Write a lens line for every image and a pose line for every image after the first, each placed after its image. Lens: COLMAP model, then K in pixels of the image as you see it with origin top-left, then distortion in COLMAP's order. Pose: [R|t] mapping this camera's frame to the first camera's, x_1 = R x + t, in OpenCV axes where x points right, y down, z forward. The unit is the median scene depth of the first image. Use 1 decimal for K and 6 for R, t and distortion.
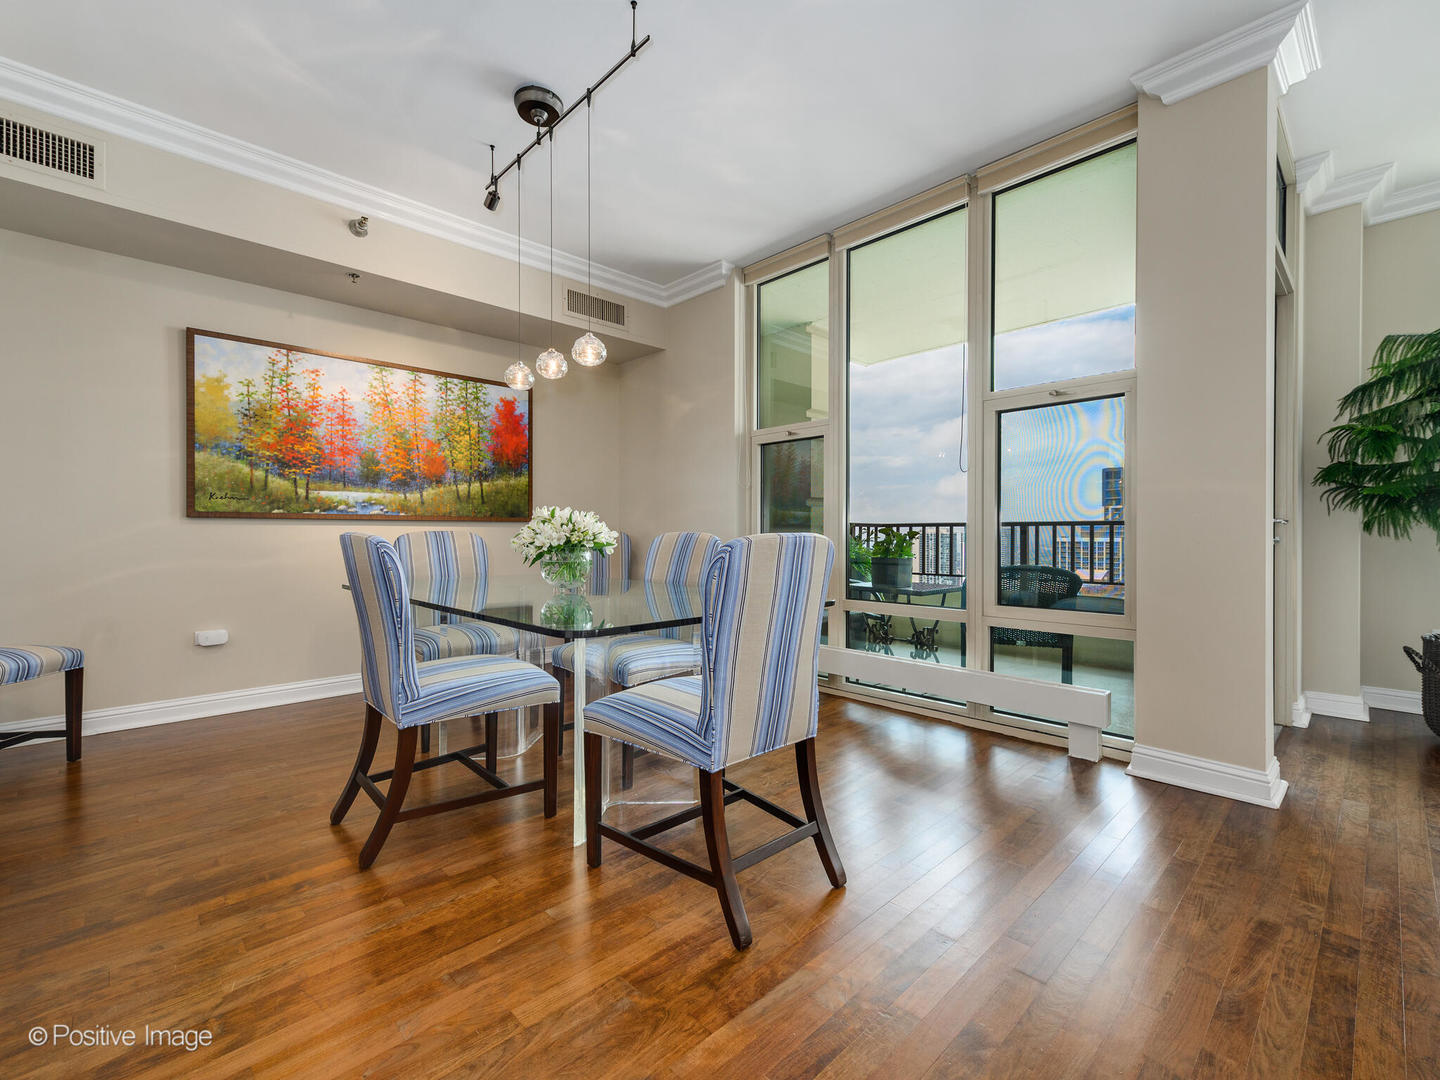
lens RADIAL K [[636.4, 0, 722.4], [0, 636.4, 536.8], [0, 0, 1]] dist [0.024548, -0.011870]
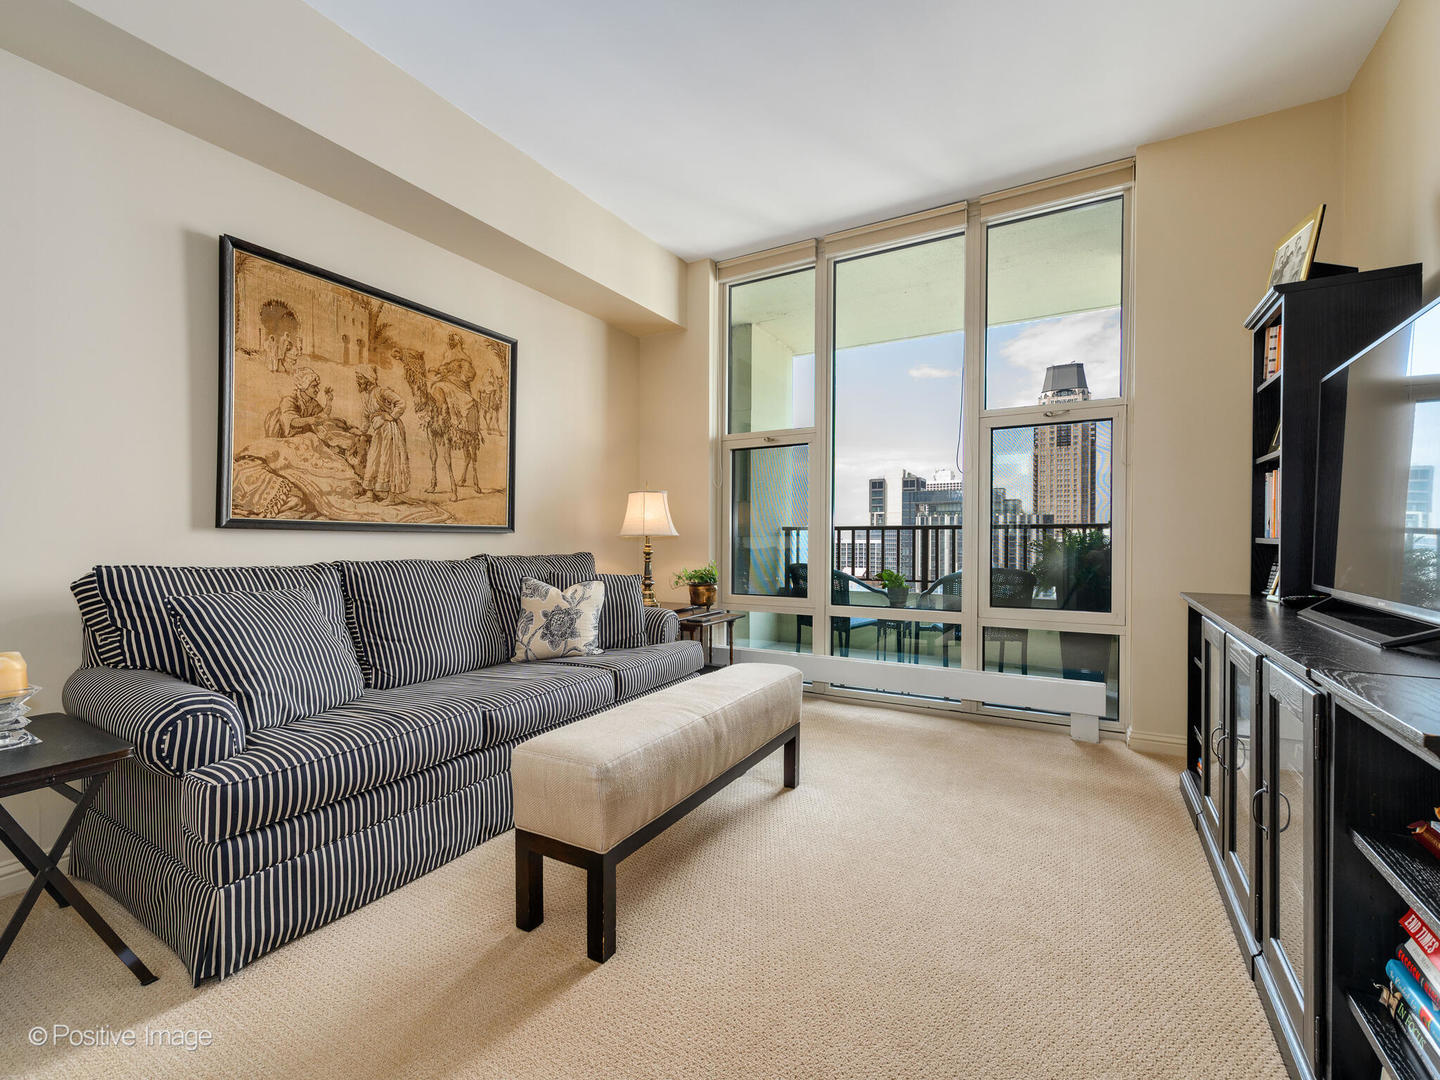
lens RADIAL K [[636.4, 0, 722.4], [0, 636.4, 536.8], [0, 0, 1]] dist [0.024548, -0.011870]
pose [[0.952411, -0.001751, 0.304813, -0.281063], [0.003193, 0.999986, -0.004232, -0.006231], [-0.304802, 0.005004, 0.952403, 0.092855]]
